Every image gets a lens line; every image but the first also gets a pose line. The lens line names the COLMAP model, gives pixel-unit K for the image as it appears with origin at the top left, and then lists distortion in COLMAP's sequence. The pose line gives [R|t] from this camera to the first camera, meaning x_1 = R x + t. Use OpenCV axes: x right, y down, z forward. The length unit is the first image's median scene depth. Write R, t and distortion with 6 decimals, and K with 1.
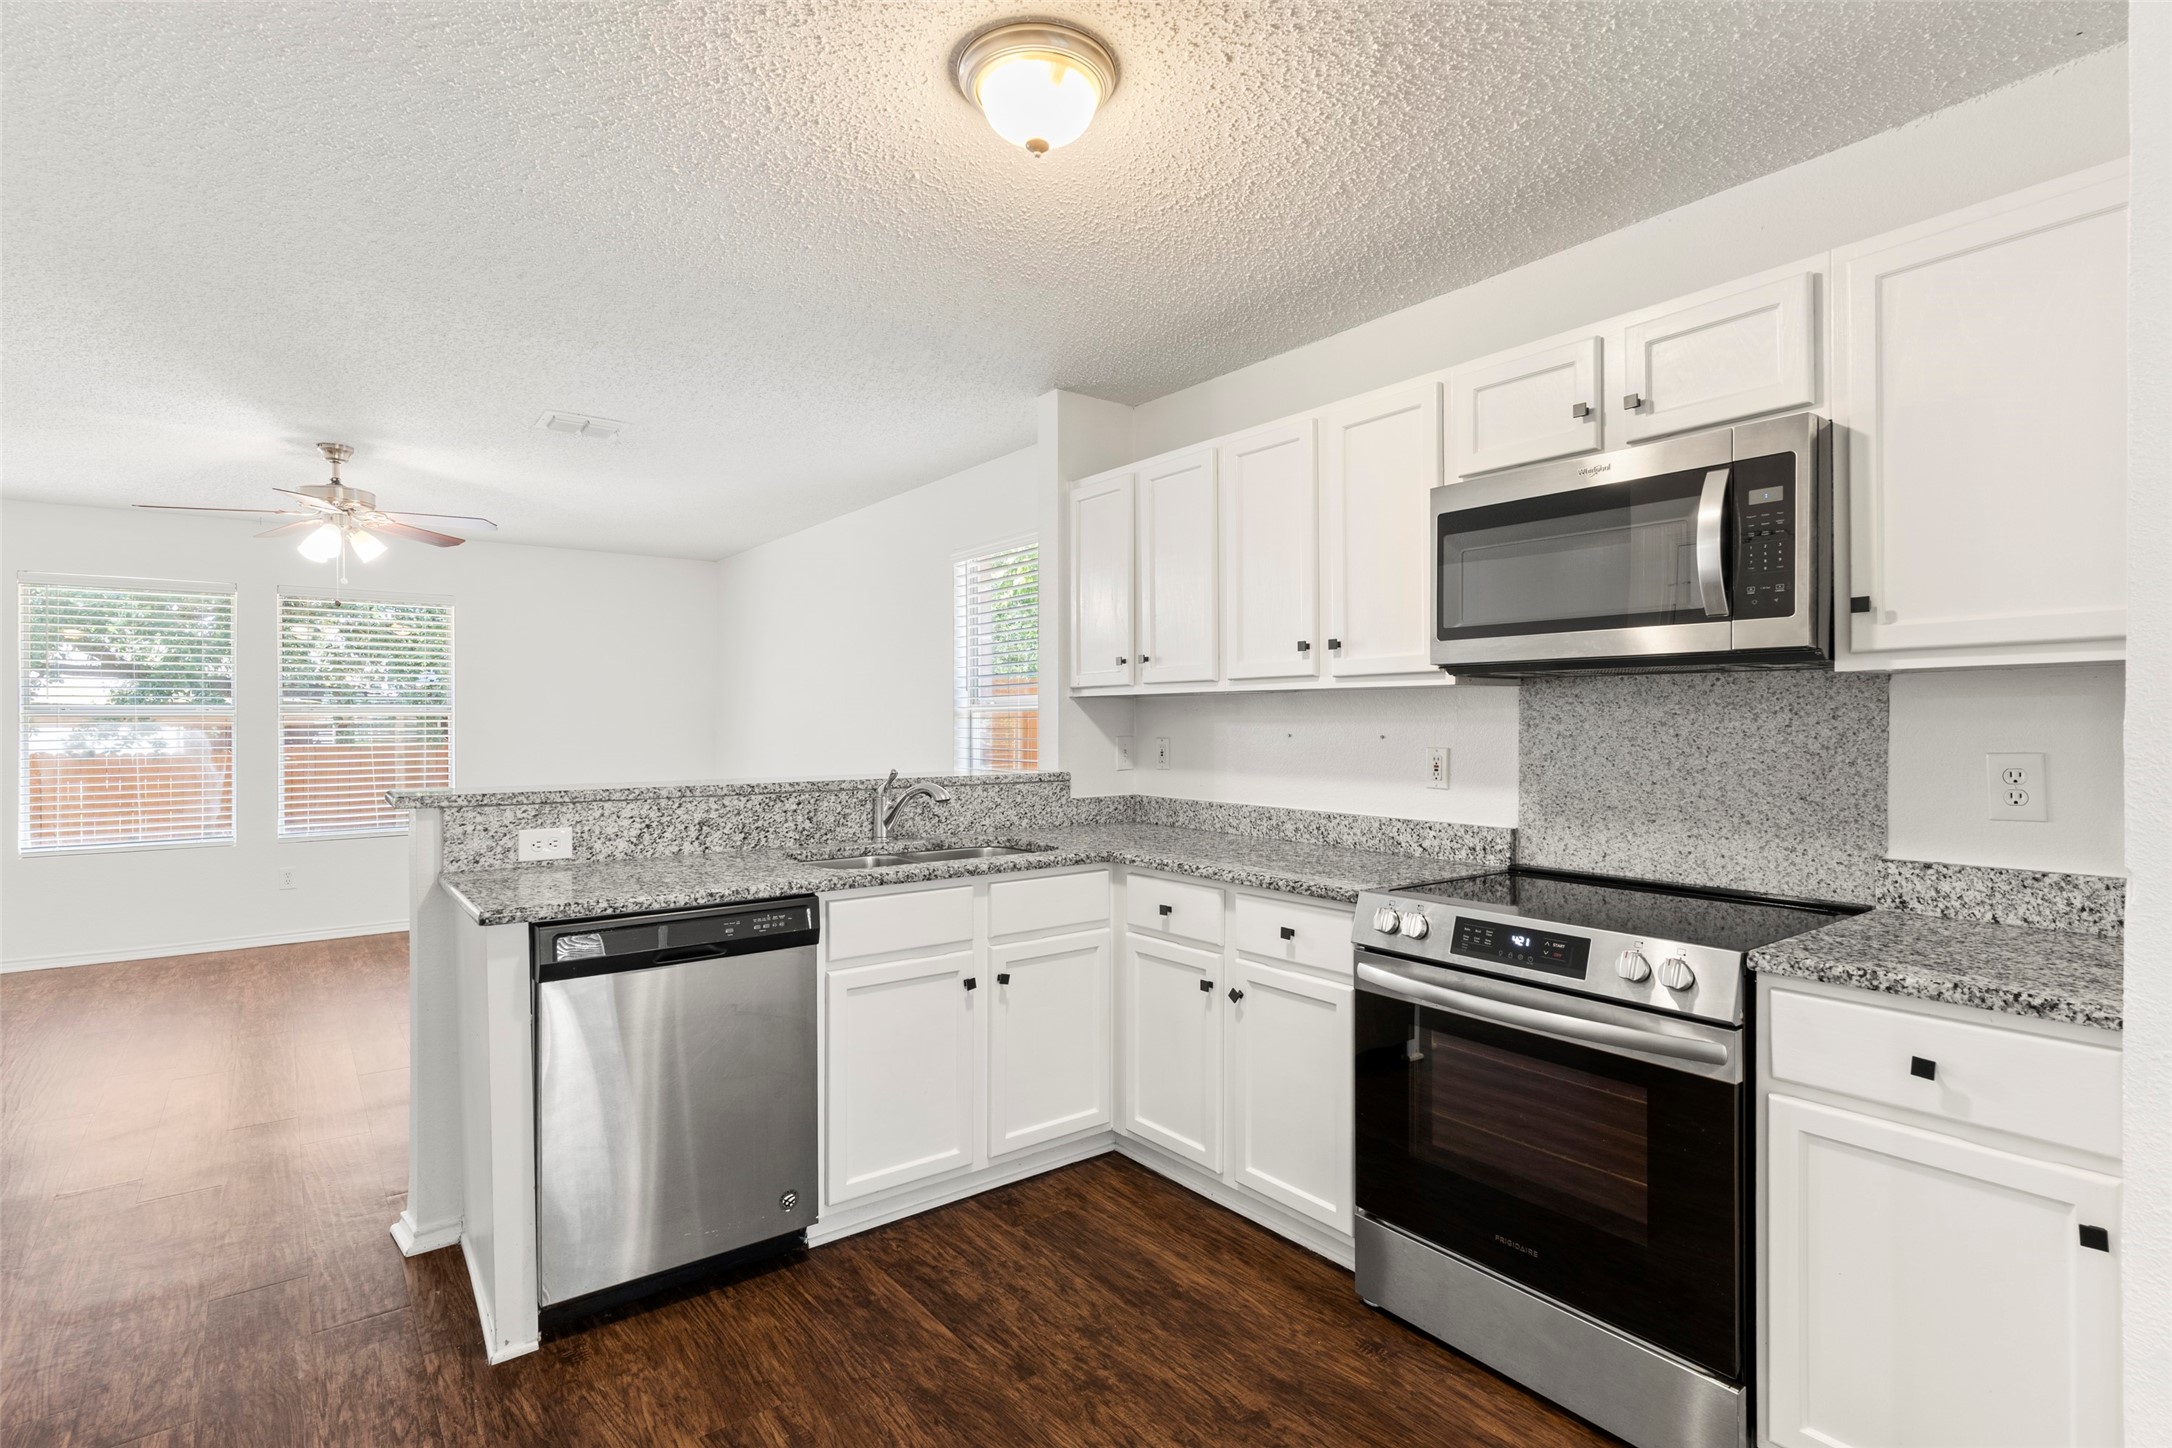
lens RADIAL K [[1047.0, 0, 1069.2], [0, 1047.0, 727.4], [0, 0, 1]] dist [0.000809, 0.002550]
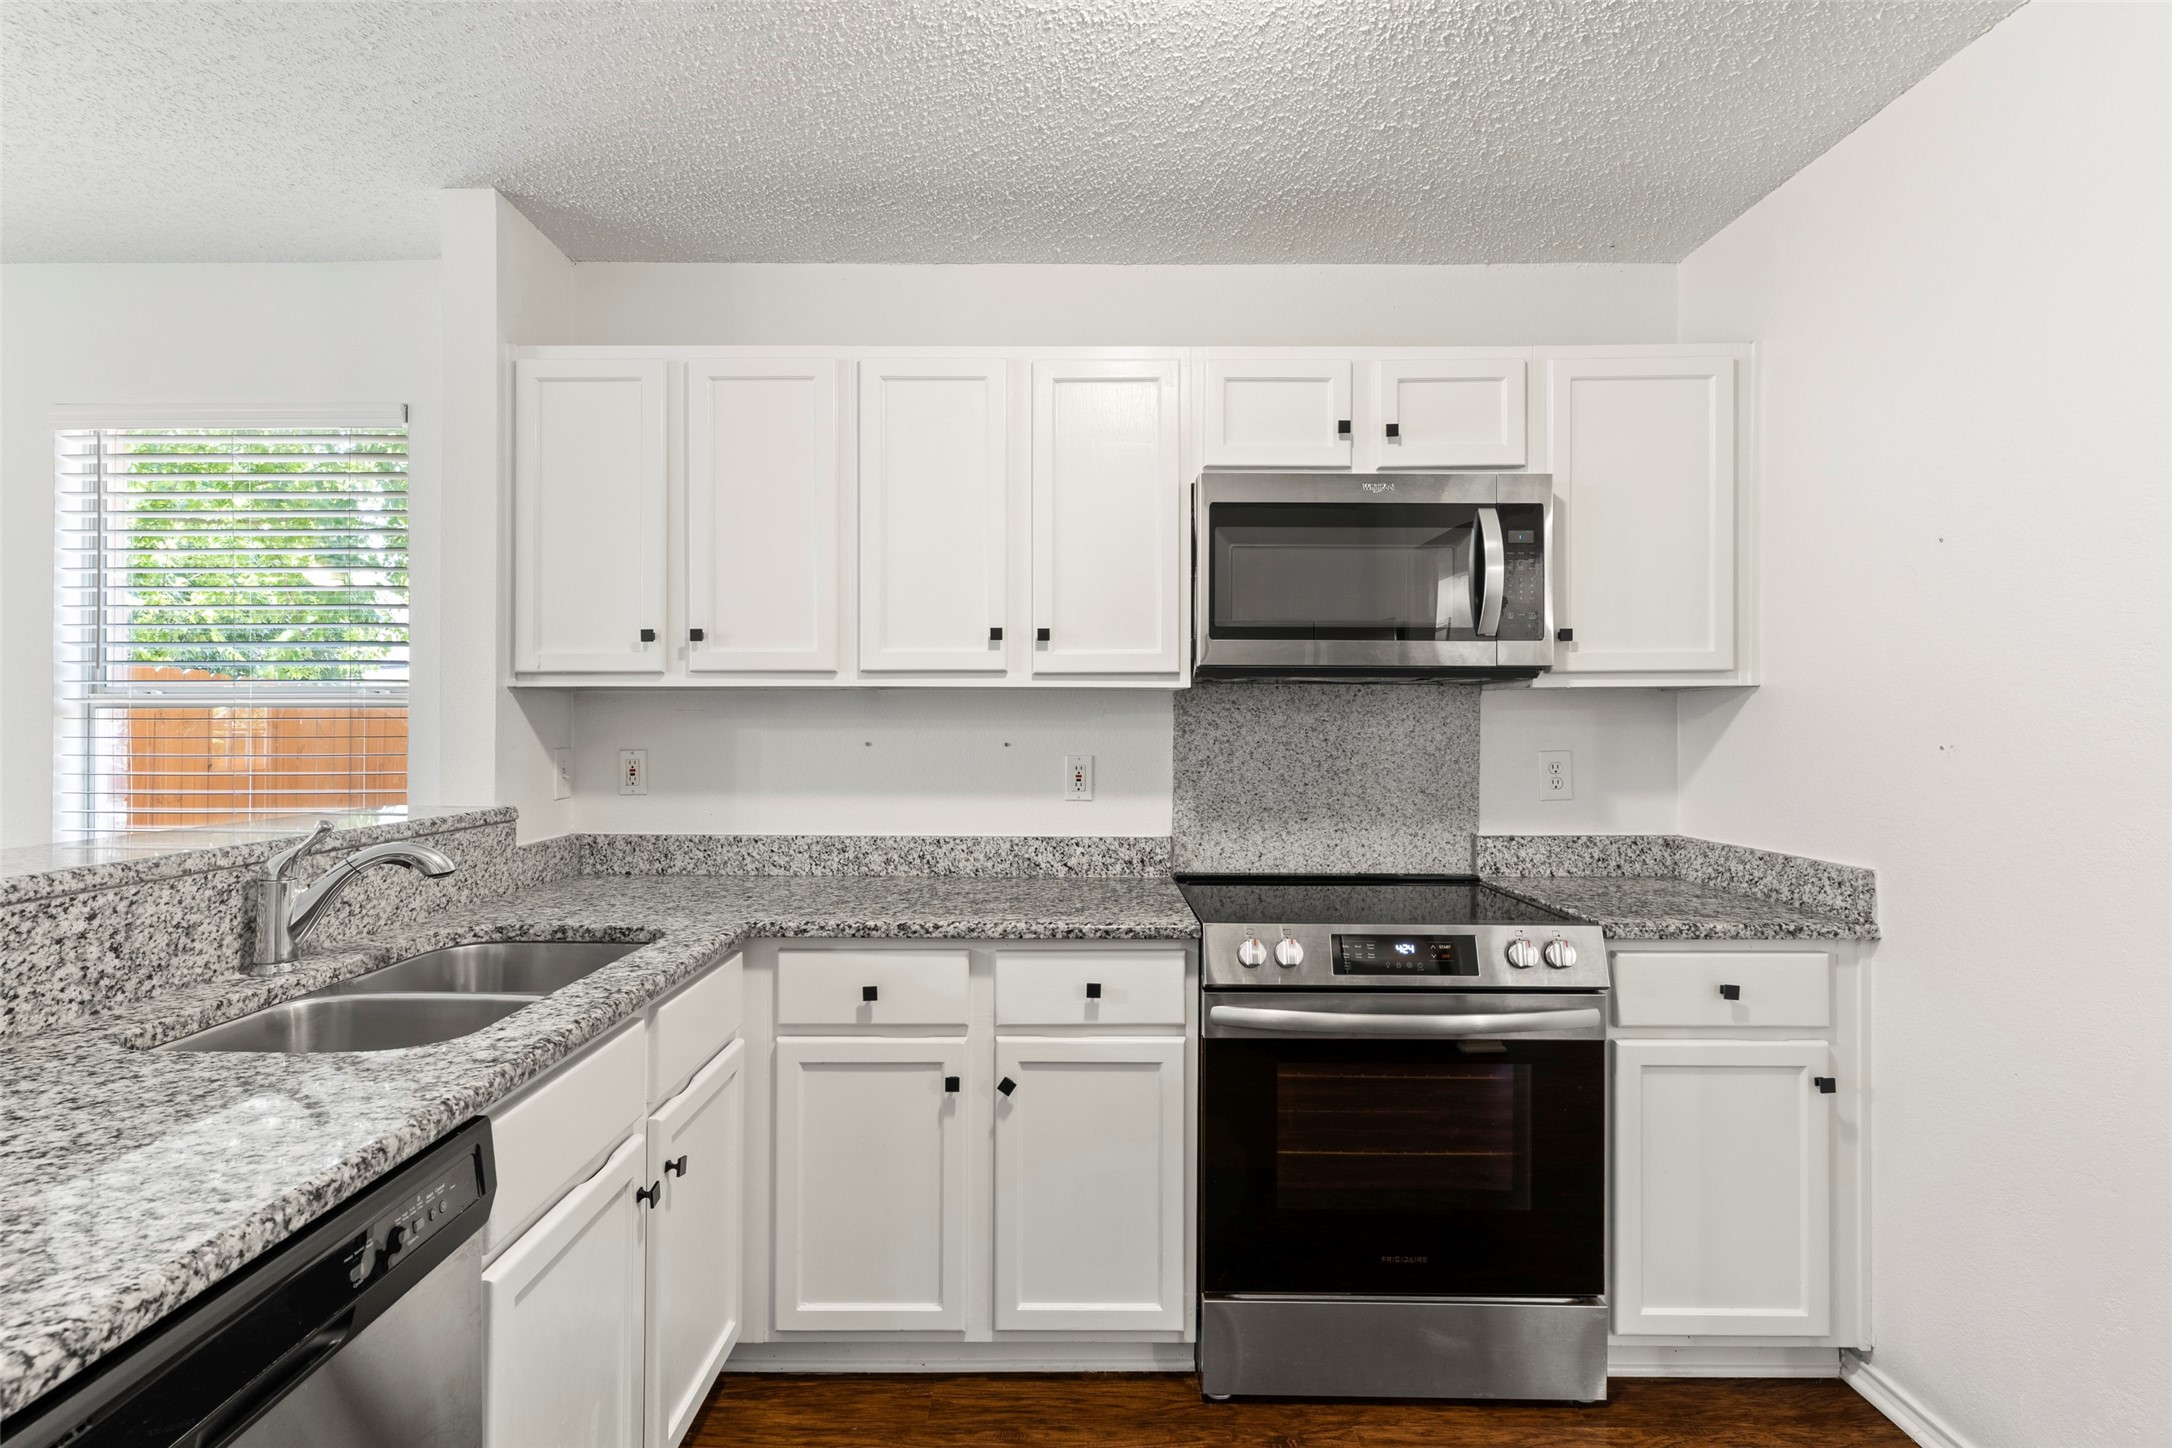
lens RADIAL K [[1047.0, 0, 1069.0], [0, 1047.0, 723.9], [0, 0, 1]] dist [0.000809, 0.002550]
pose [[0.604402, 0.004291, 0.796668, -0.481062], [0.002656, 0.999969, -0.007402, -0.001961], [-0.796675, 0.006590, 0.604372, 0.570955]]
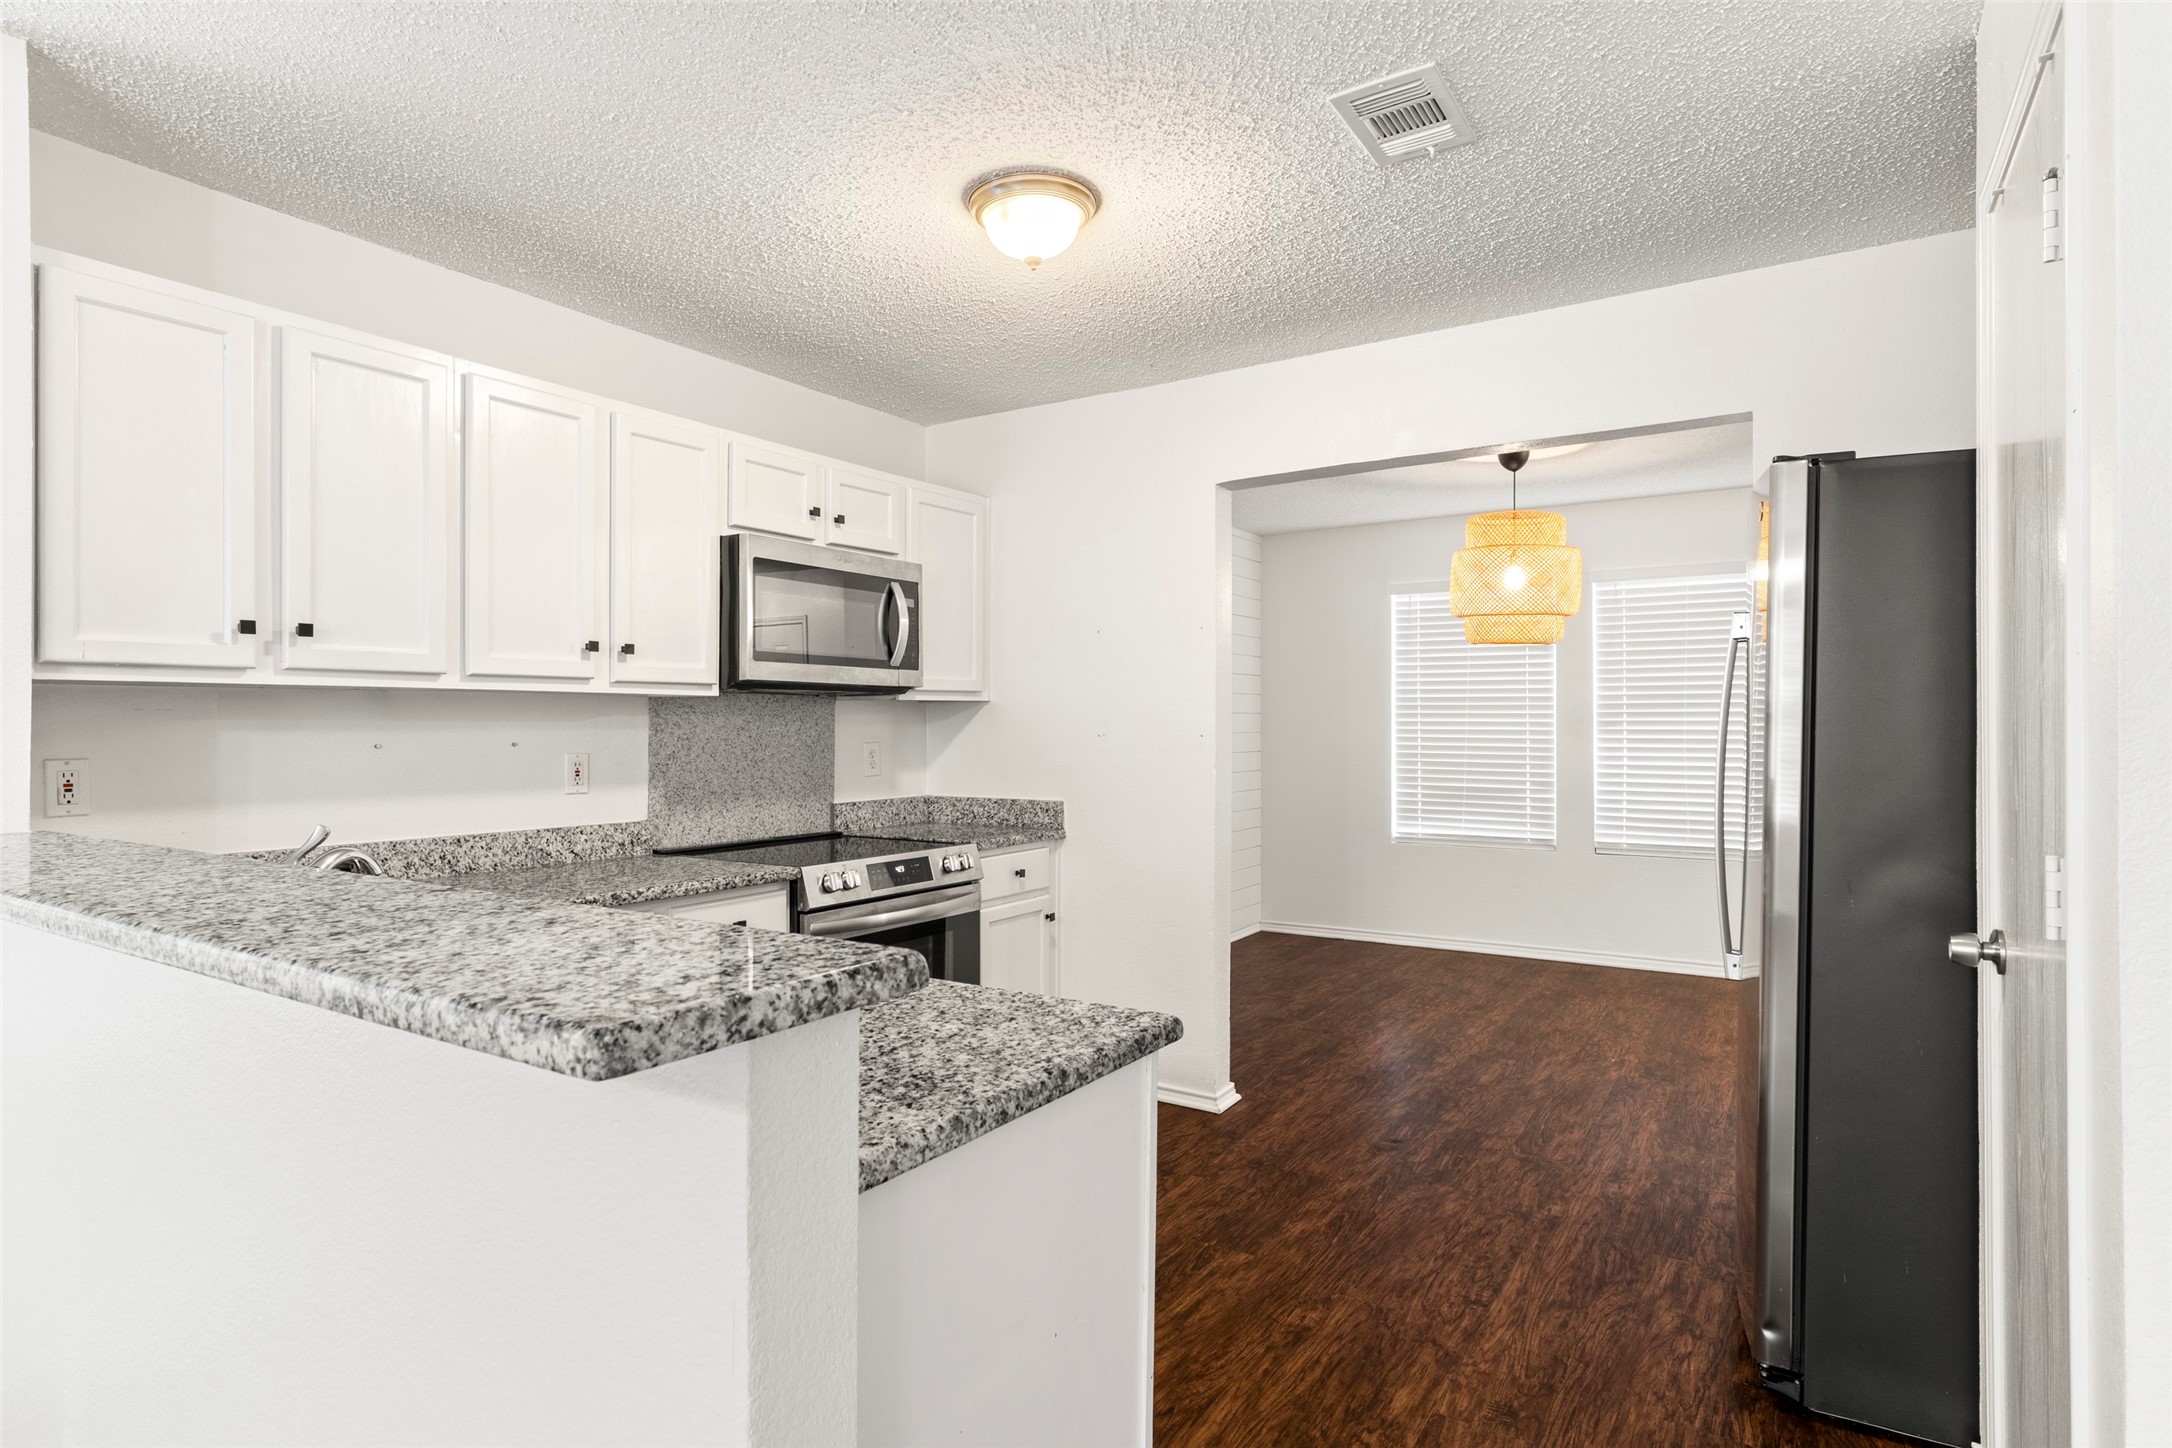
lens RADIAL K [[1161.3, 0, 1089.6], [0, 1161.3, 730.9], [0, 0, 1]] dist [-0.007989, 0.000542]
pose [[-0.355324, -0.002661, 0.934739, -1.104524], [0.008520, 0.999945, 0.006085, -0.006313], [-0.934704, 0.010126, -0.355282, 1.174950]]
